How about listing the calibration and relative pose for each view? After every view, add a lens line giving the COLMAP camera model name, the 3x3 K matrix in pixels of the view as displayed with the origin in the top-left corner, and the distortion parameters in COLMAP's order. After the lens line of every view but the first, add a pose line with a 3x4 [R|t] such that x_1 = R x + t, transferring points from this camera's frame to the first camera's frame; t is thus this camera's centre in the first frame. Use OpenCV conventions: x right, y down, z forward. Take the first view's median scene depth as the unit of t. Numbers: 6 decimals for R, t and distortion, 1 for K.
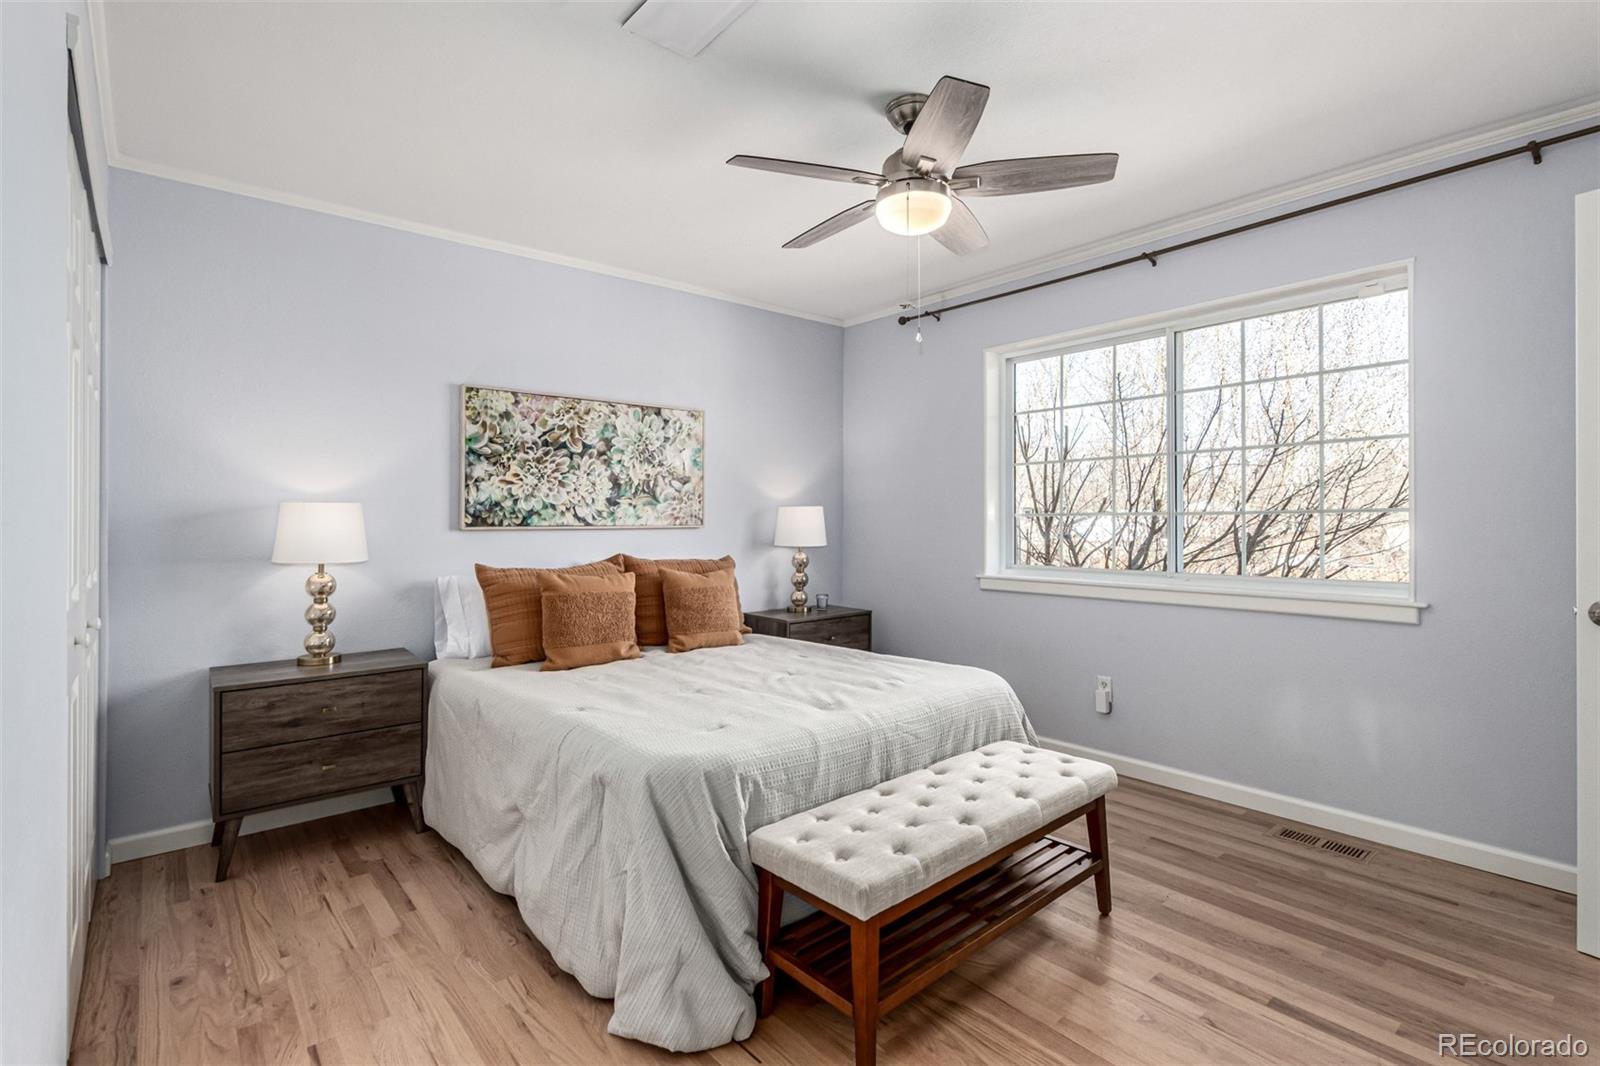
lens RADIAL K [[743.3, 0, 808.3], [0, 743.3, 539.8], [0, 0, 1]] dist [0.002167, -0.000531]
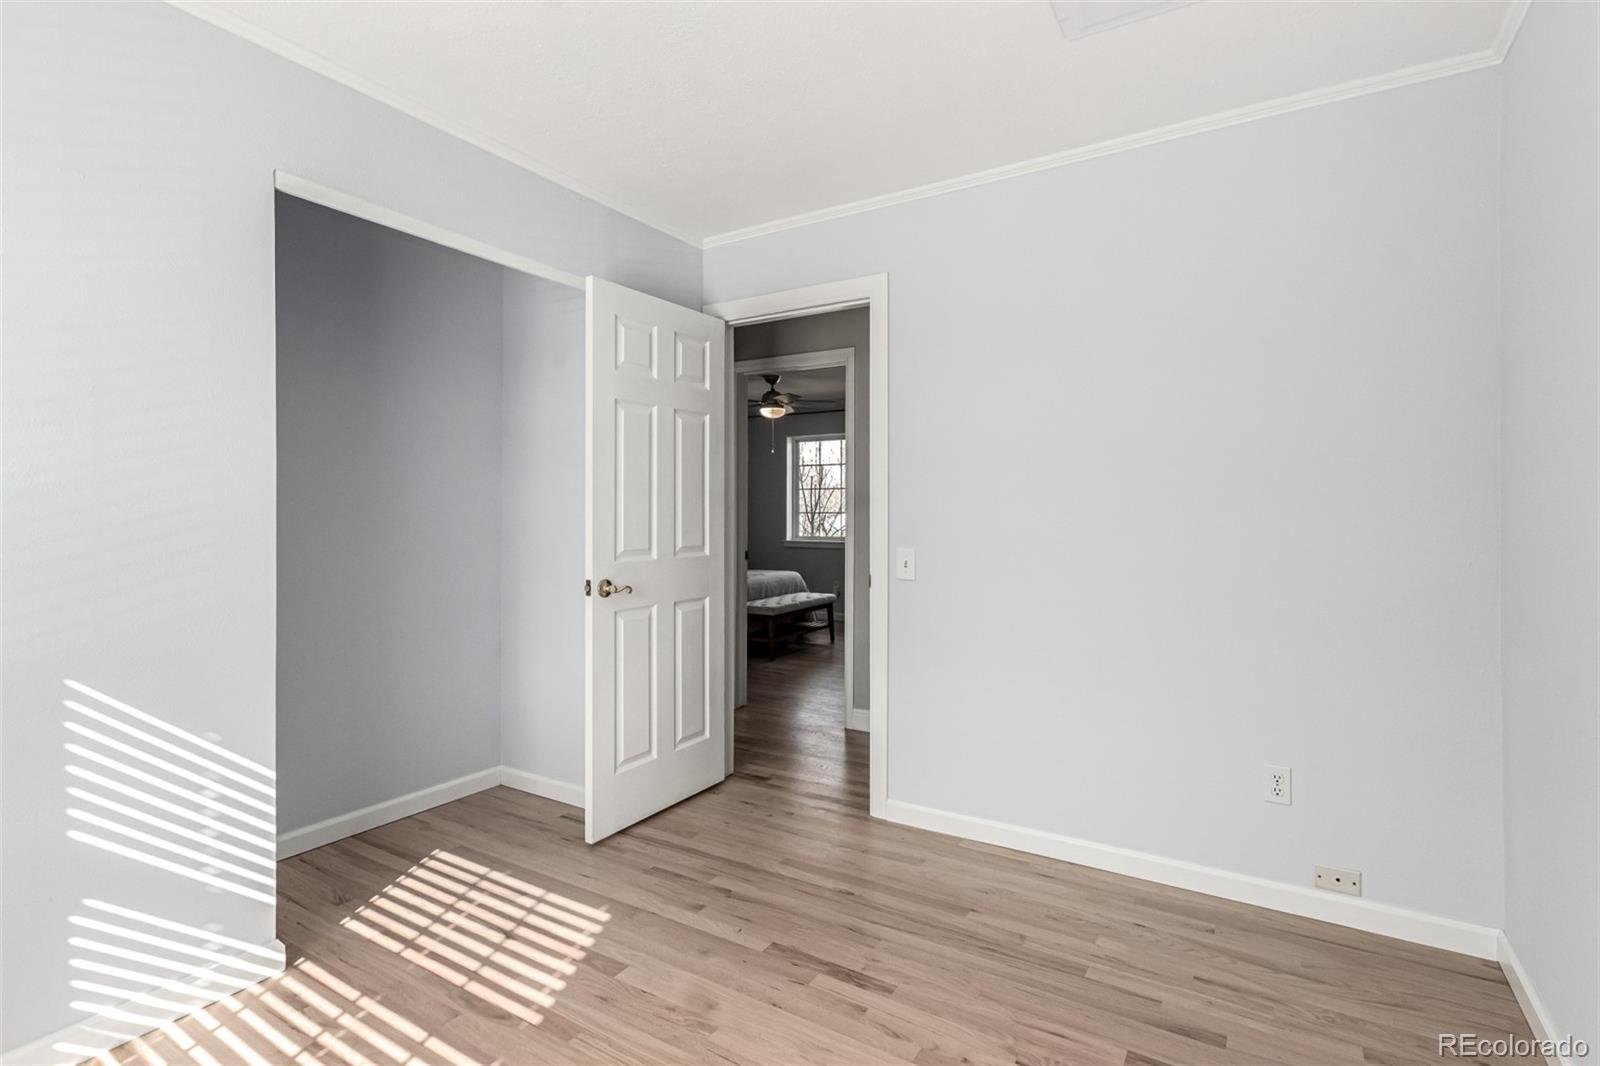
lens RADIAL K [[760.1, 0, 811.4], [0, 760.1, 508.0], [0, 0, 1]] dist [0.000599, -0.000010]
pose [[0.951163, 0.010471, 0.308513, -0.339283], [-0.001622, 0.999580, -0.028927, 0.011533], [-0.308686, 0.027014, 0.950780, -1.025593]]
